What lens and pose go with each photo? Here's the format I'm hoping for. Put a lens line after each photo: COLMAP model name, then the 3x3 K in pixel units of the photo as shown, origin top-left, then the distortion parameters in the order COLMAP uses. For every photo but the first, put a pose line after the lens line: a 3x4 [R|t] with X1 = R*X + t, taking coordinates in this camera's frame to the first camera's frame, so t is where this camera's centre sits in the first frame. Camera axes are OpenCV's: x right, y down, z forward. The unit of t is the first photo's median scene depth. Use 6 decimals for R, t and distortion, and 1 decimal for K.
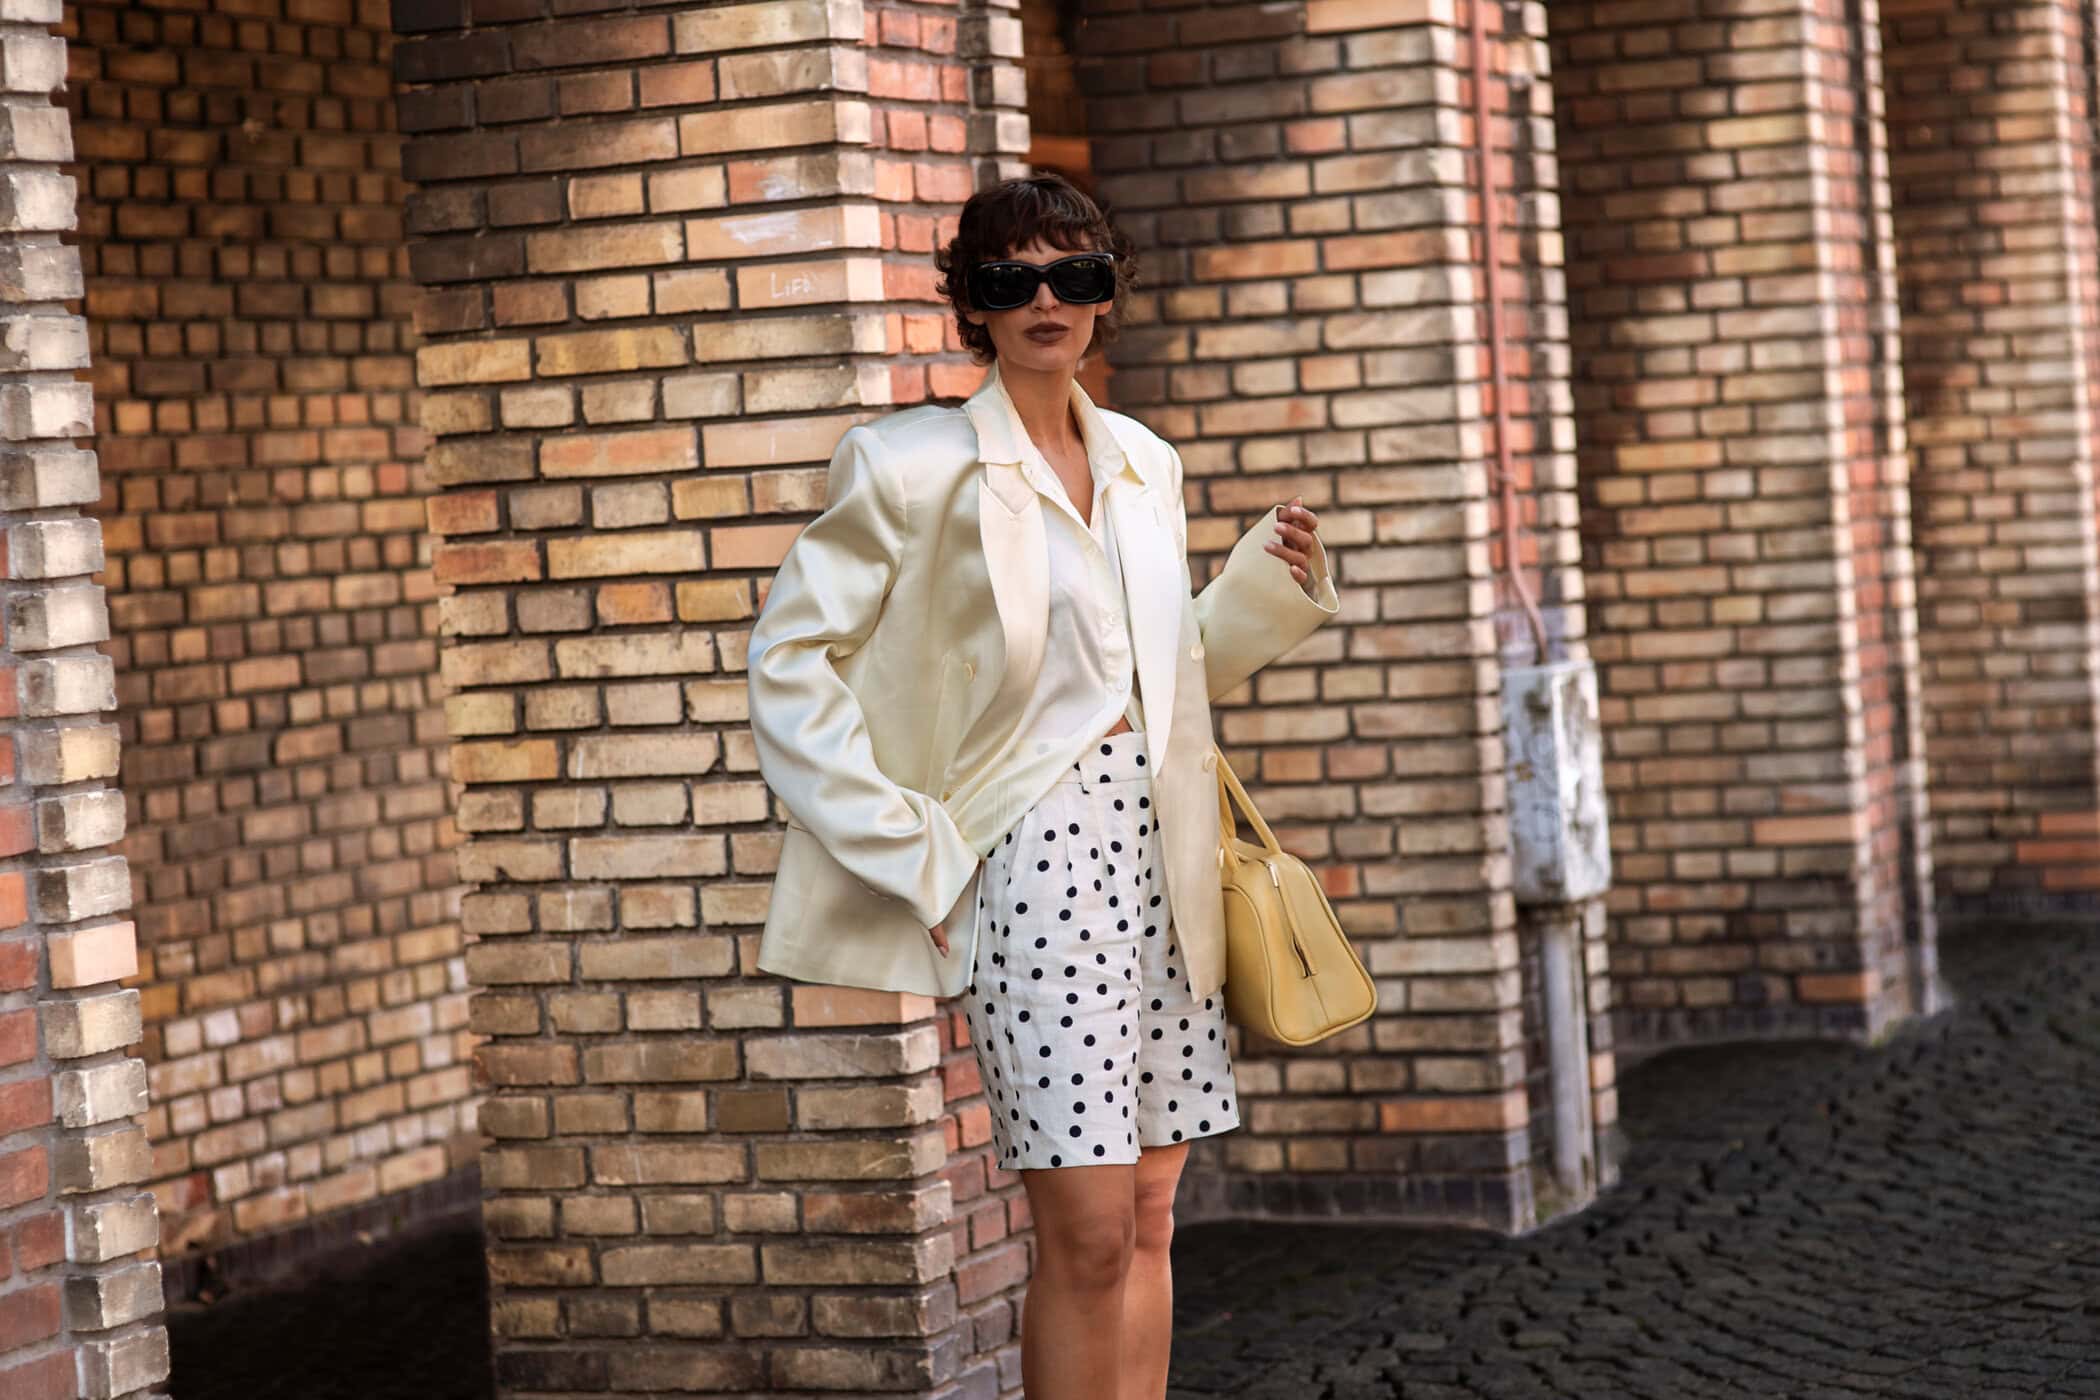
lens RADIAL K [[5220.0, 0, 1054.2], [0, 5220.0, 670.2], [0, 0, 1]] dist [-0.025616, -1.118649]
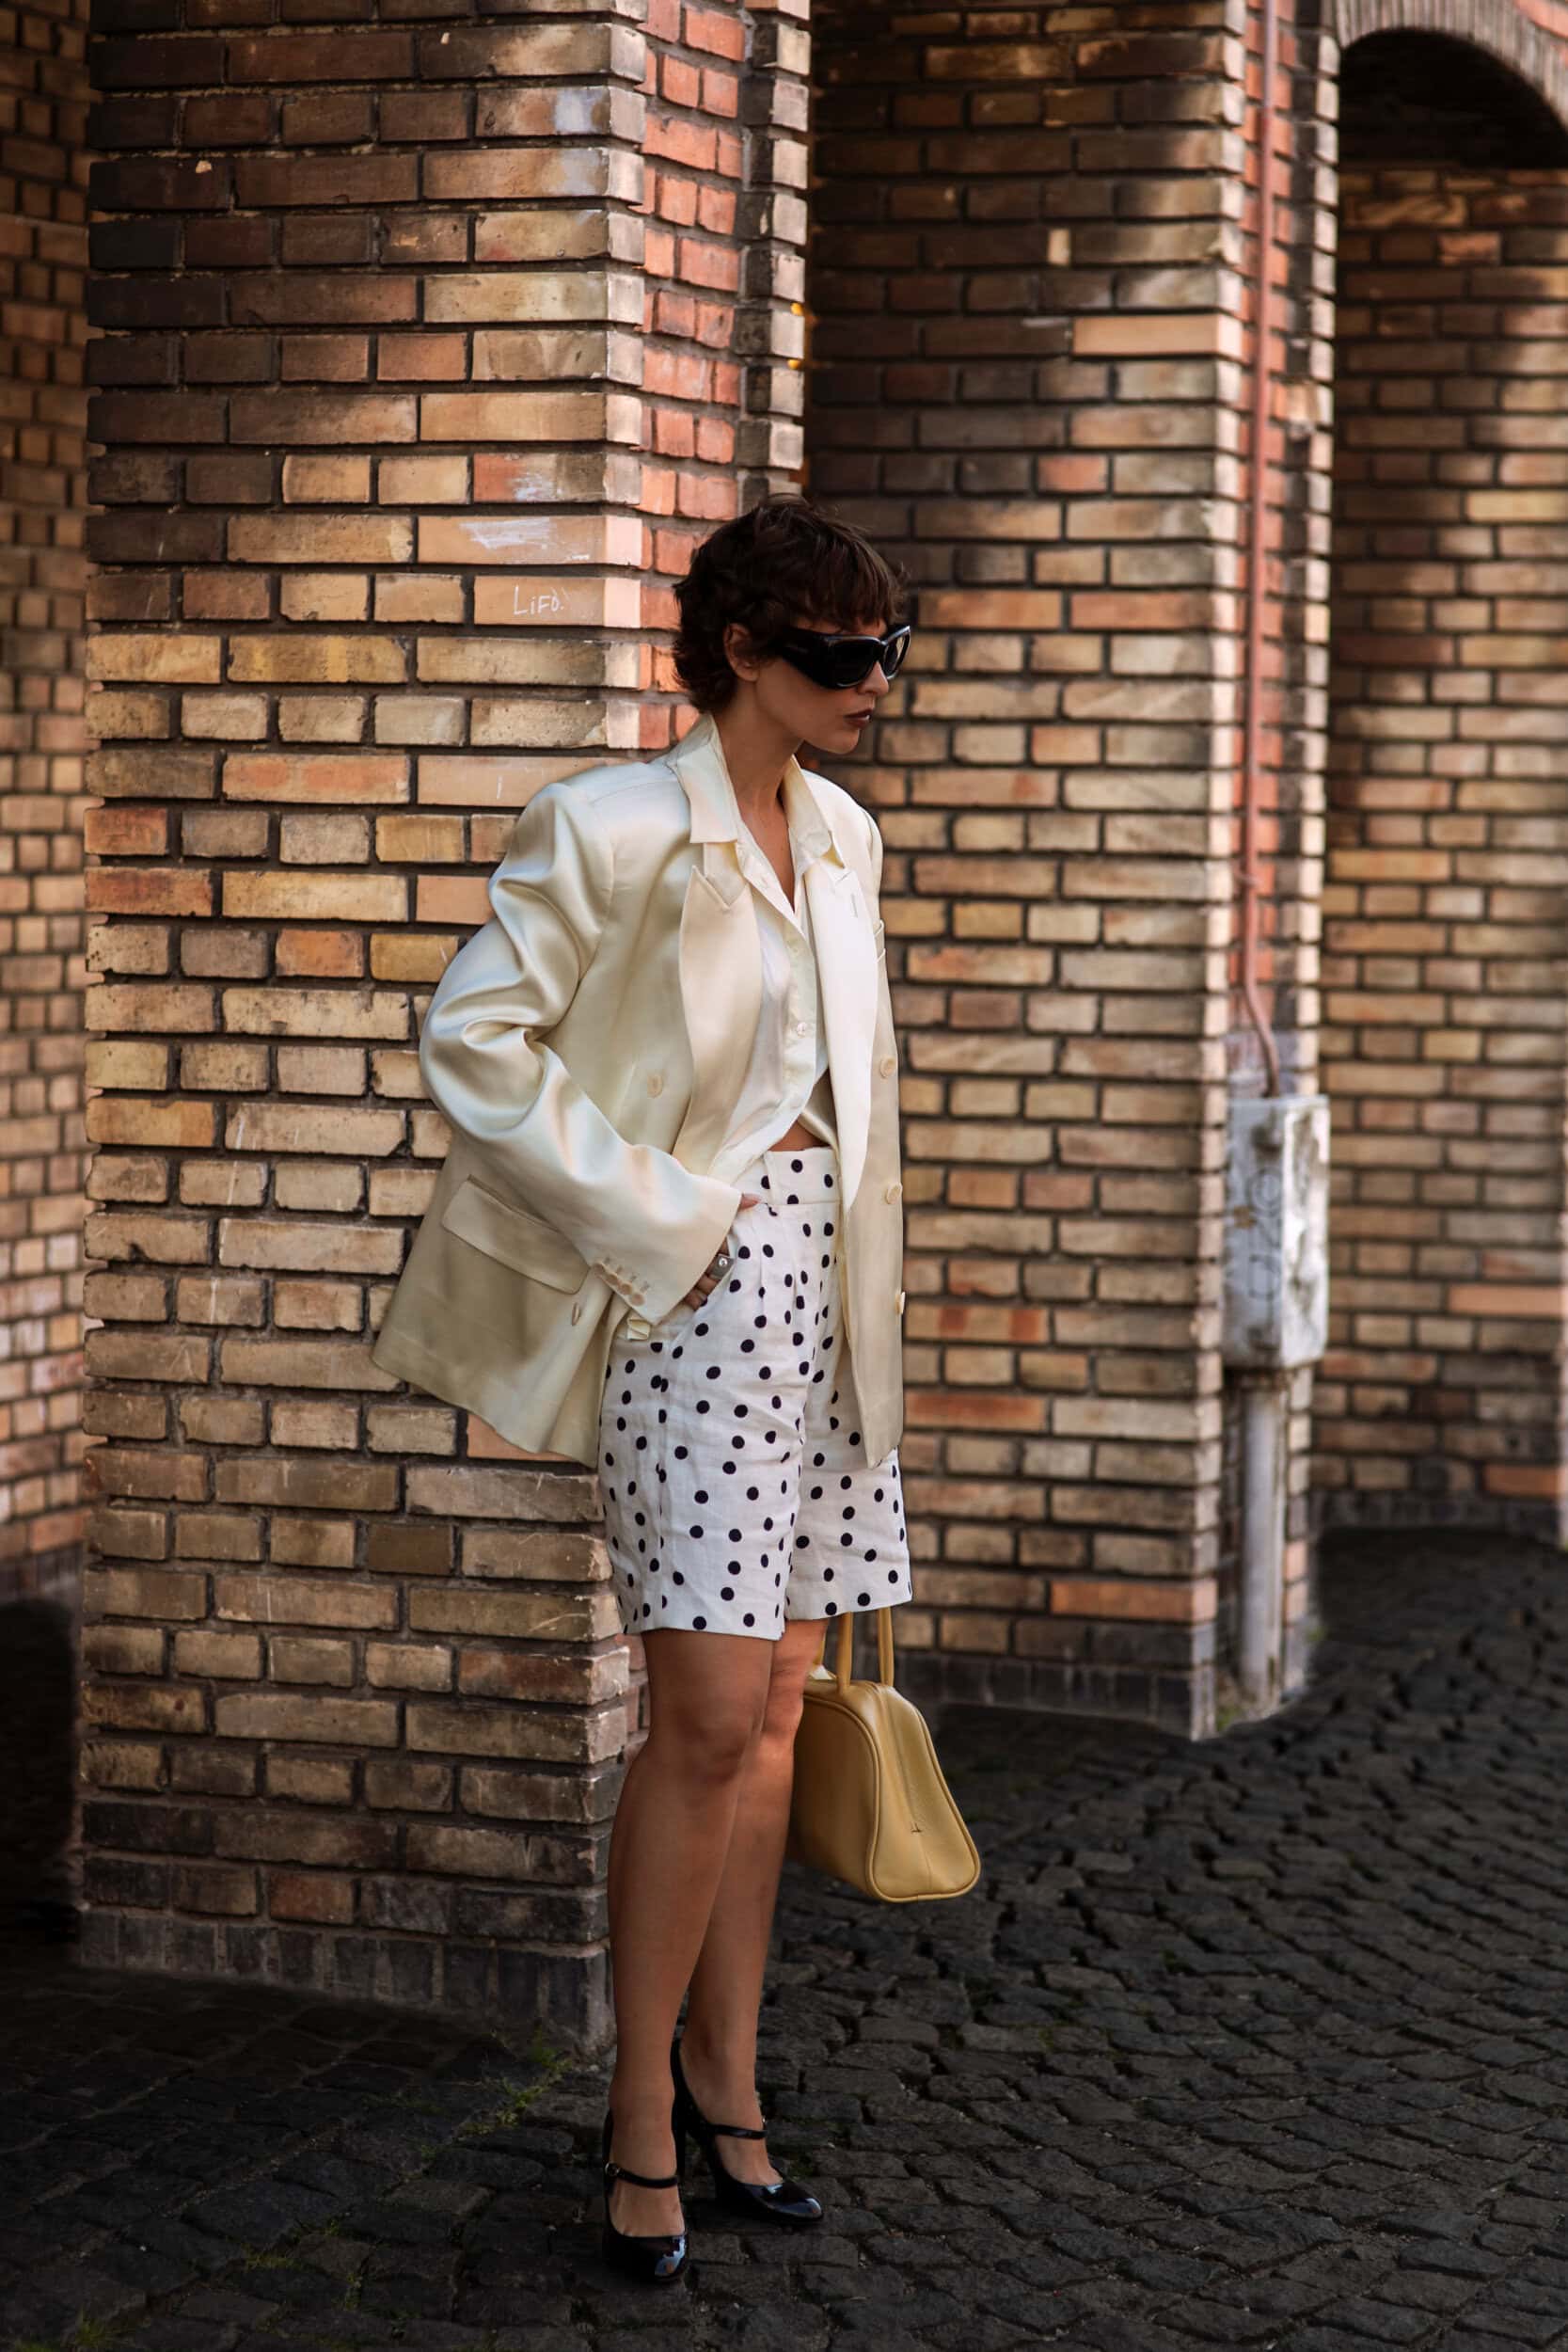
lens RADIAL K [[5845.8, 0, 784.0], [0, 5845.8, 1176.0], [0, 0, 1]] dist [-0.025616, -1.118649]
pose [[0.995250, 0.082027, 0.052433, -0.051155], [-0.083314, 0.996261, 0.022857, -0.004545], [-0.050362, -0.027117, 0.998363, 0.029660]]
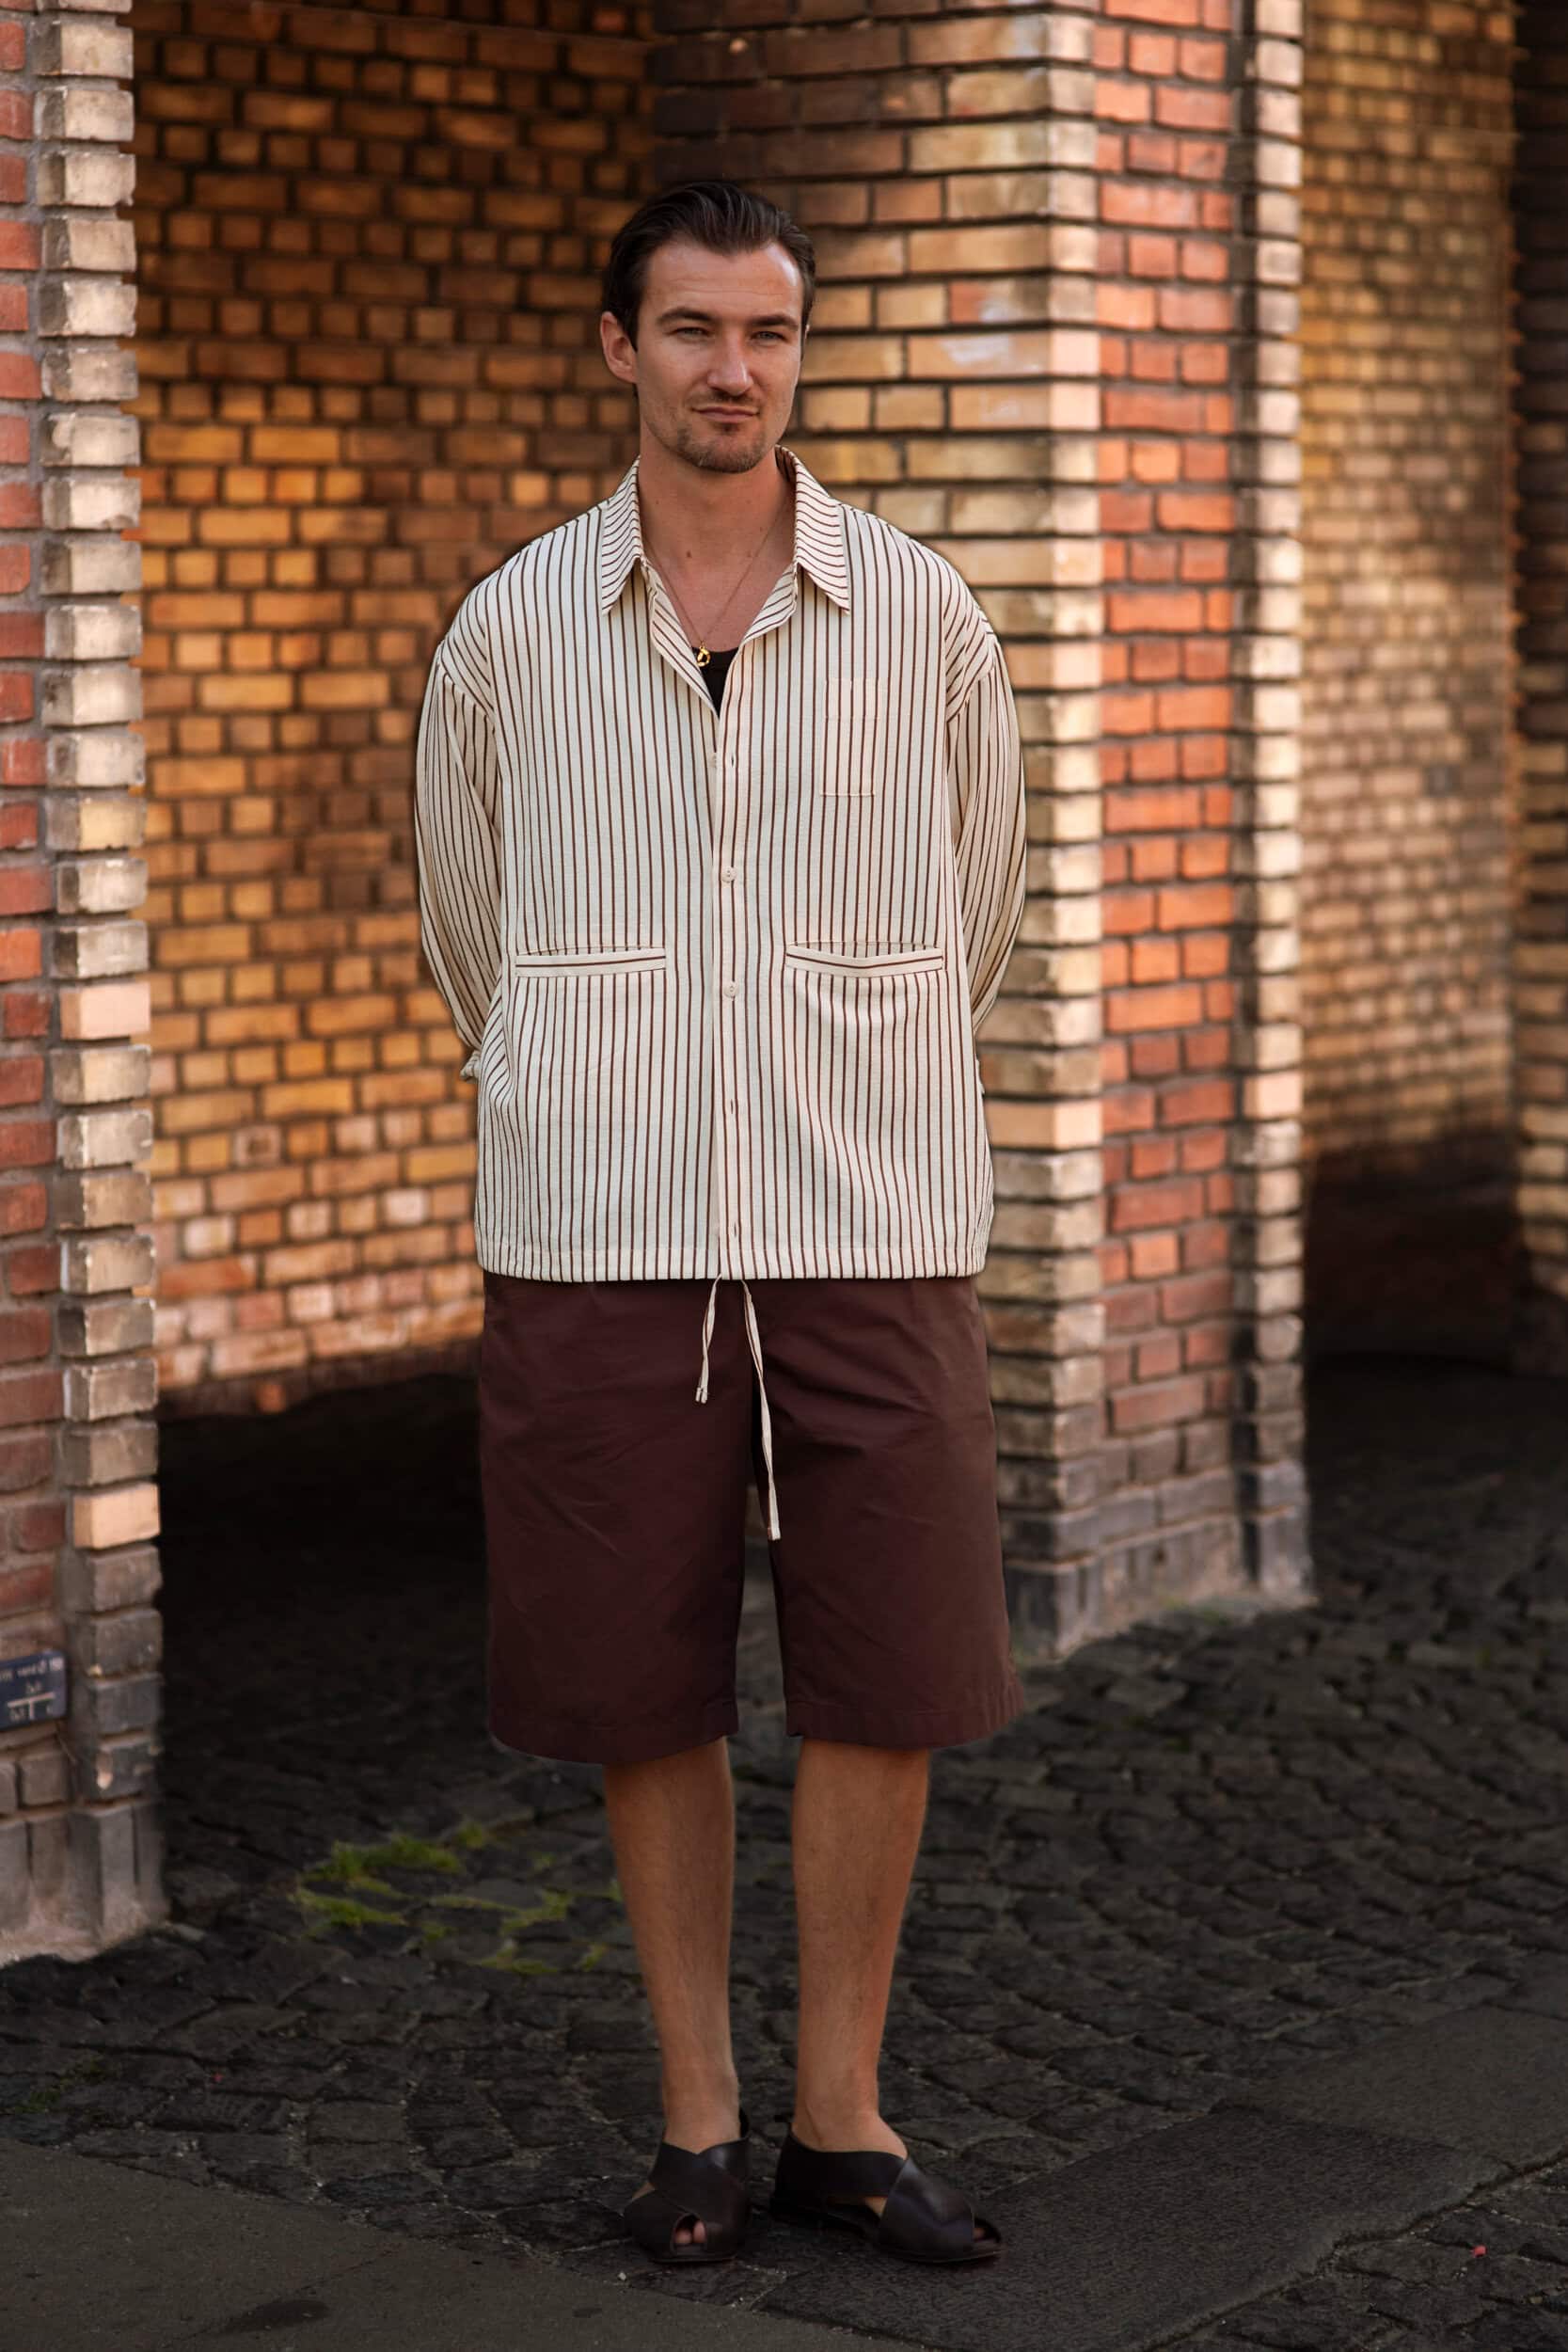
lens RADIAL K [[5845.8, 0, 784.0], [0, 5845.8, 1176.0], [0, 0, 1]] dist [-0.025616, -1.118649]
pose [[0.972588, 0.084610, -0.216596, 0.160856], [-0.068922, 0.994489, 0.079003, -0.012386], [0.222087, -0.061909, 0.973059, -0.110936]]
